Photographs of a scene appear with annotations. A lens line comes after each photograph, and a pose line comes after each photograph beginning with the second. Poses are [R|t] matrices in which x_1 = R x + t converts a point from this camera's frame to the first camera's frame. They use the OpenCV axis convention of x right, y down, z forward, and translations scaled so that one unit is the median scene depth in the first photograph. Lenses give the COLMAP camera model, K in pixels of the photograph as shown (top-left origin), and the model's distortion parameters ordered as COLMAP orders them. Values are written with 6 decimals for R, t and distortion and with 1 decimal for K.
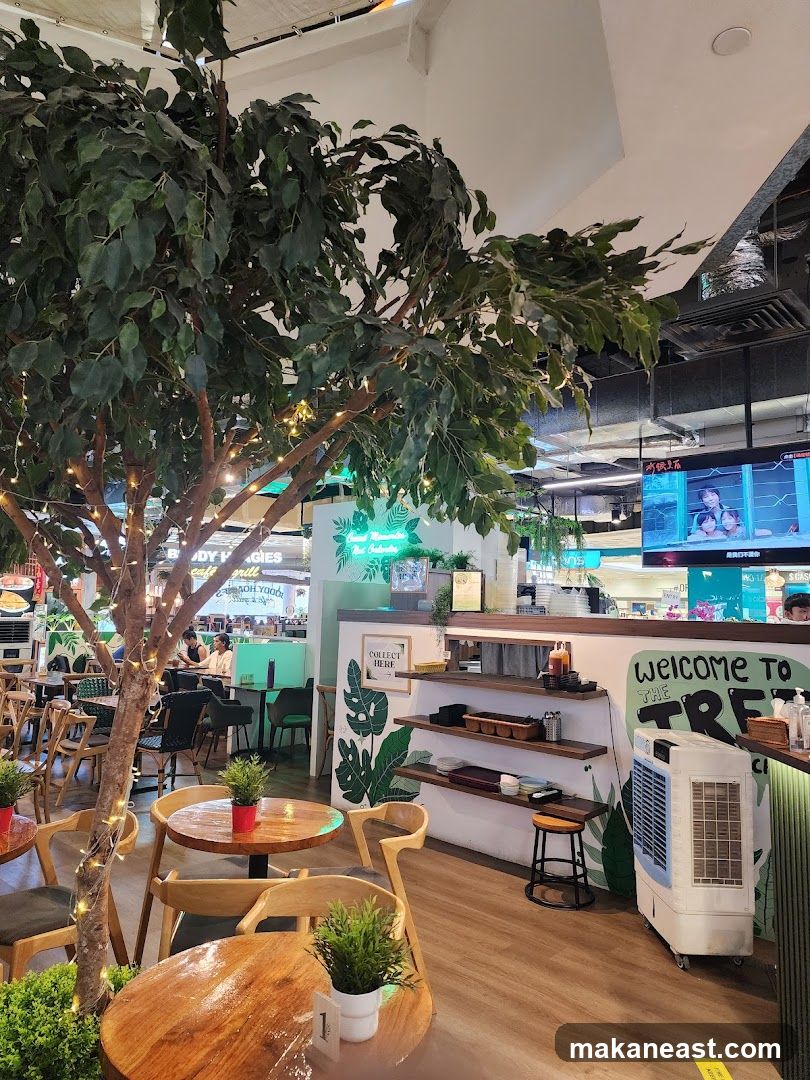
lens RADIAL K [[710.3, 0, 409.7], [0, 710.3, 531.4], [0, 0, 1]] dist [0.031745, -0.013227]
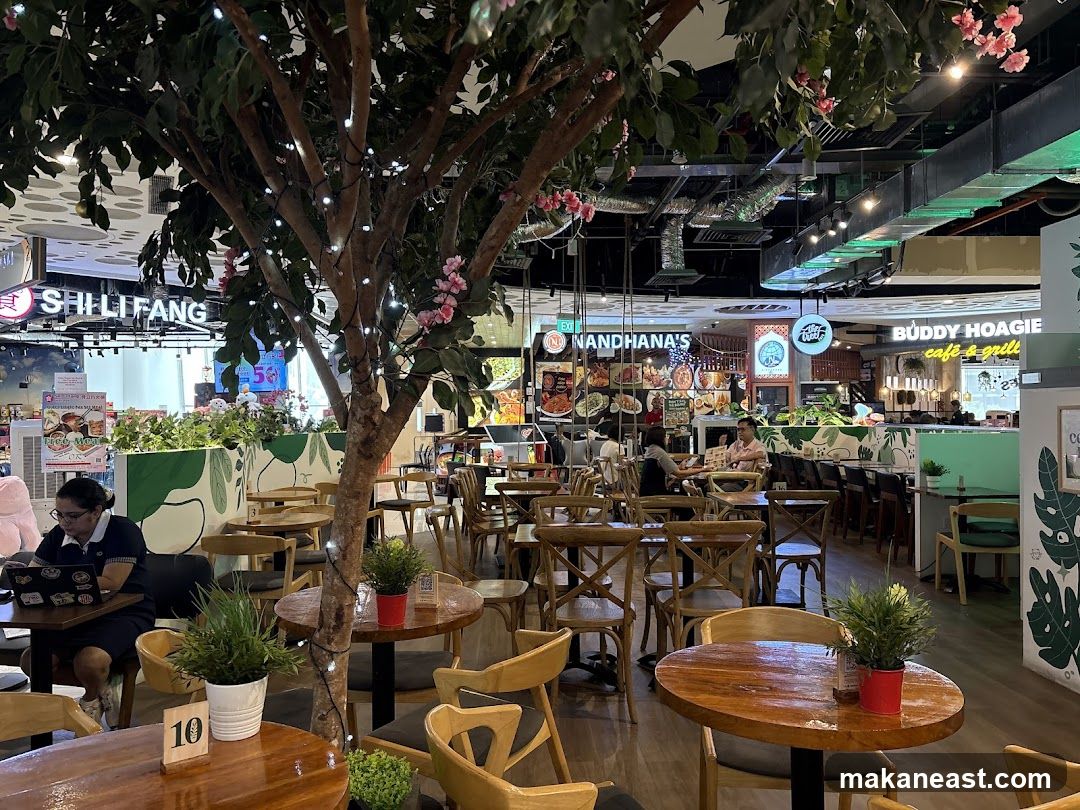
lens RADIAL K [[815.0, 0, 558.3], [0, 815.0, 414.1], [0, 0, 1]] dist [0.027323, -0.013220]
pose [[0.700206, -0.027497, -0.713411, 0.158478], [0.103782, 0.992564, 0.063605, 0.069682], [0.706357, -0.118576, 0.697853, 0.222342]]
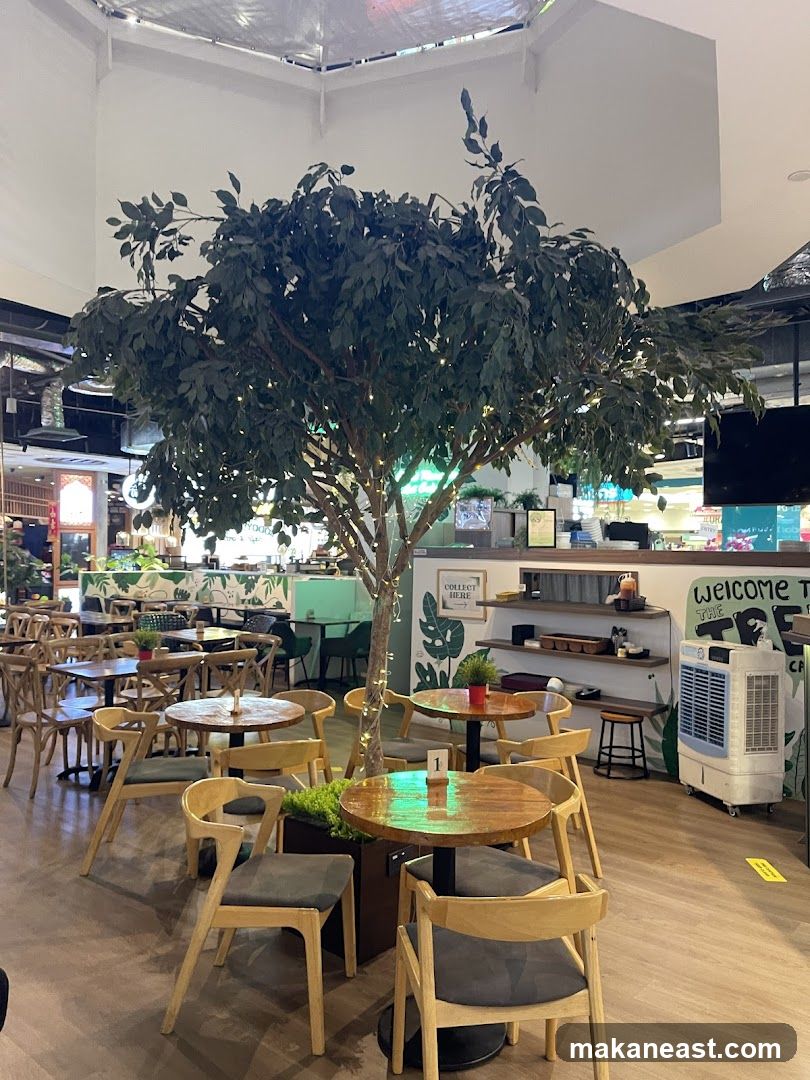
lens RADIAL K [[815.0, 0, 413.8], [0, 815.0, 535.8], [0, 0, 1]] dist [0.027323, -0.013220]
pose [[0.999646, -0.013223, 0.023088, -0.149846], [0.010933, 0.995261, 0.096624, -0.031516], [-0.024256, -0.096338, 0.995053, -0.277508]]
